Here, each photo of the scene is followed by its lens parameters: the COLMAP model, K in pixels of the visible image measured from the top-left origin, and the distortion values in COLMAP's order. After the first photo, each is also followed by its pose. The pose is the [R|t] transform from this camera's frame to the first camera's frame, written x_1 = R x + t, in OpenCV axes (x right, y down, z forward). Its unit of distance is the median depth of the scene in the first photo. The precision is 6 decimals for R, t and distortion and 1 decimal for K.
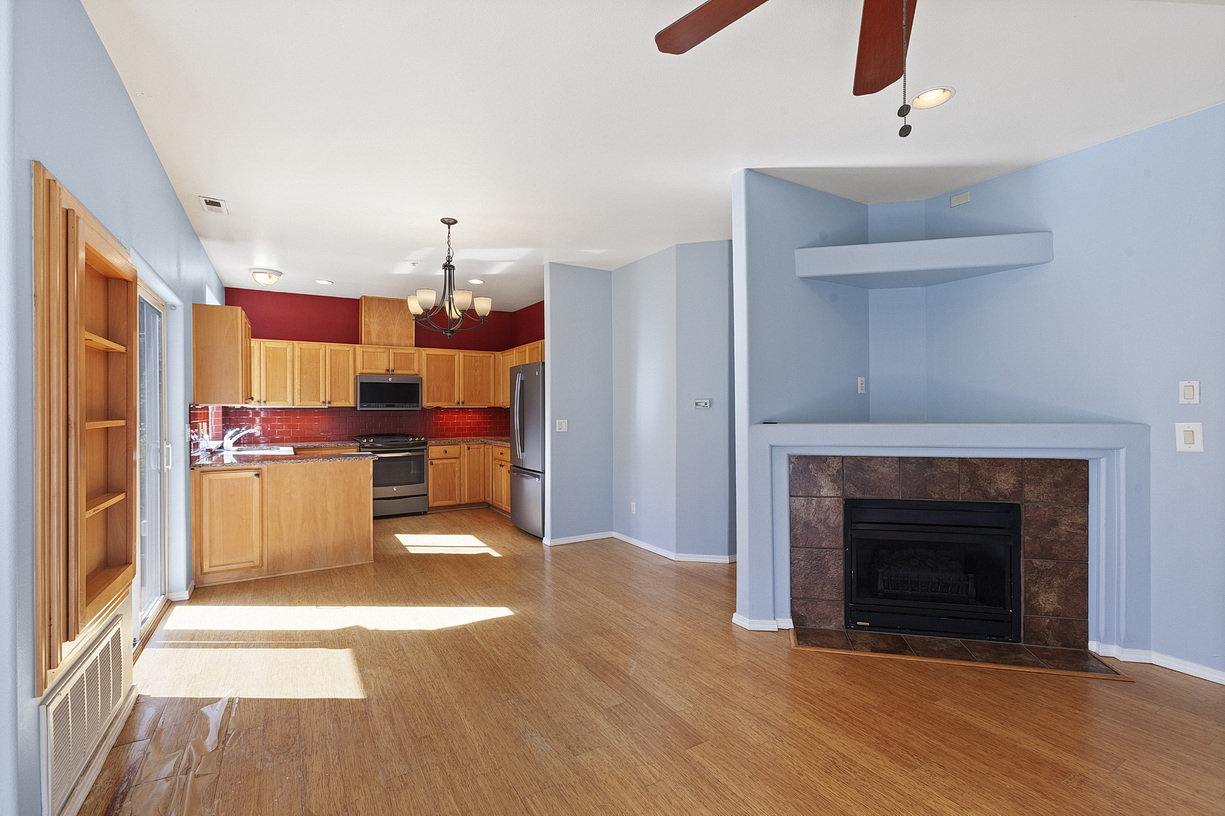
lens RADIAL K [[541.5, 0, 604.0], [0, 541.5, 414.3], [0, 0, 1]] dist [-0.007835, 0.008208]
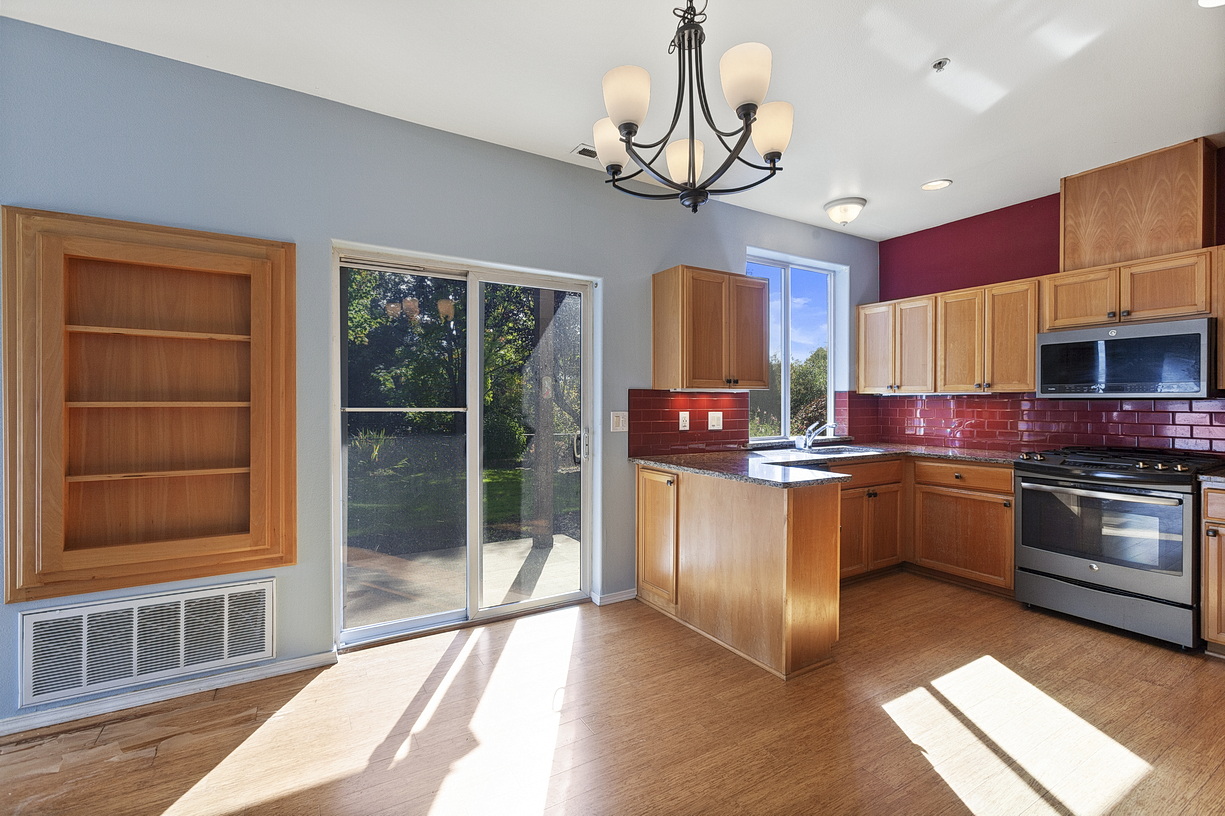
lens RADIAL K [[541.5, 0, 608.7], [0, 541.5, 406.6], [0, 0, 1]] dist [-0.007835, 0.008208]
pose [[0.013000, 0.010393, -0.999861, 0.077342], [-0.012286, 0.999872, 0.010233, 0.000168], [0.999840, 0.012151, 0.013126, 0.612634]]
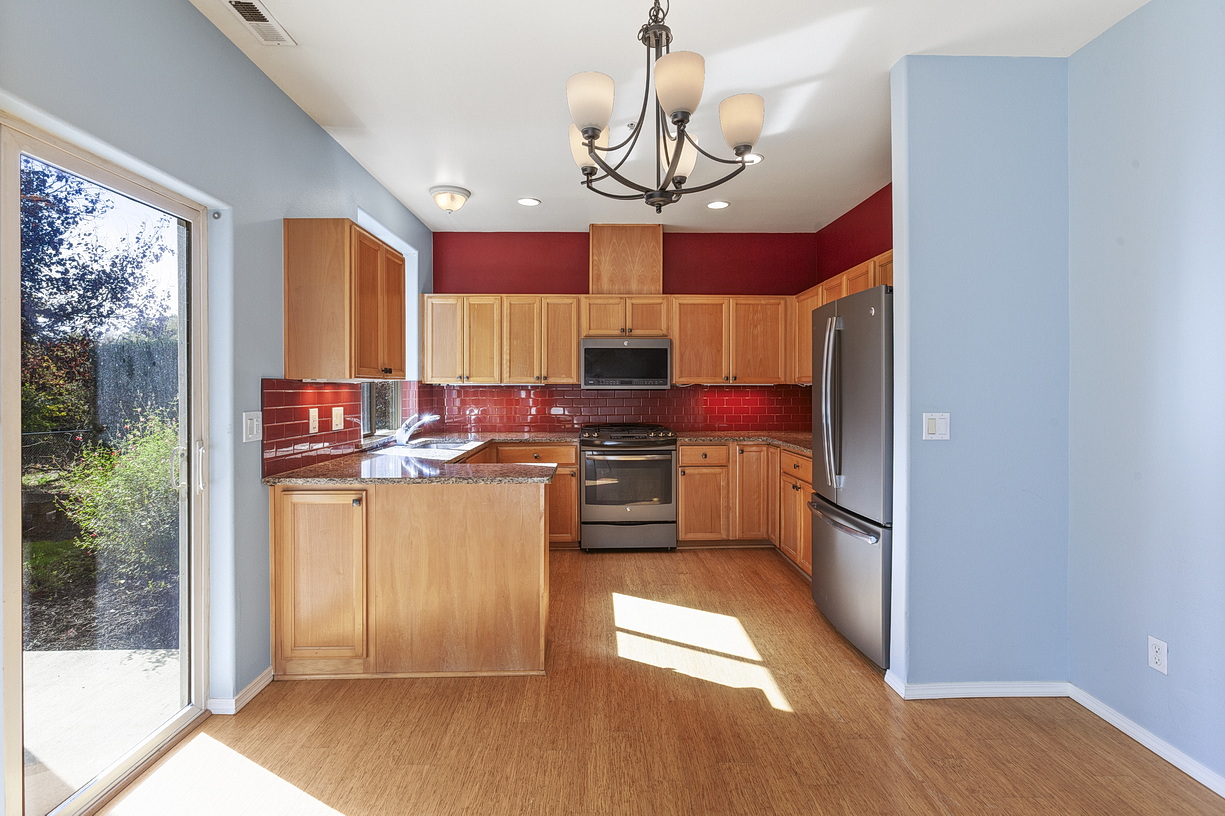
lens RADIAL K [[580.5, 0, 612.6], [0, 580.5, 392.3], [0, 0, 1]] dist [-0.010756, 0.001878]
pose [[0.877306, 0.004743, -0.479908, -0.070715], [-0.005639, 0.999984, -0.000427, -0.003916], [0.479898, 0.003081, 0.877319, 0.397634]]
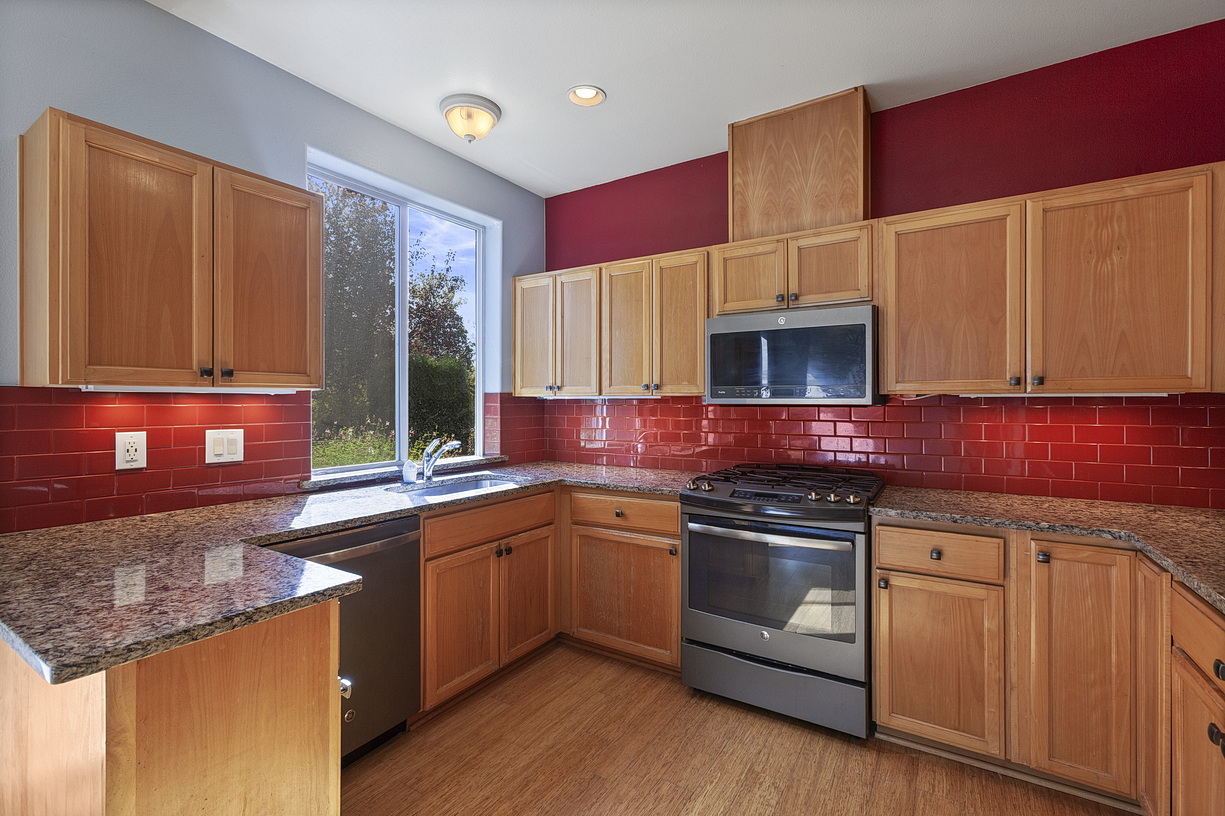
lens RADIAL K [[541.5, 0, 610.8], [0, 541.5, 403.0], [0, 0, 1]] dist [-0.007835, 0.008208]
pose [[0.458180, 0.001988, -0.888857, -0.135816], [-0.011007, 0.999934, -0.003438, -0.007065], [0.888791, 0.011359, 0.458172, 0.804488]]
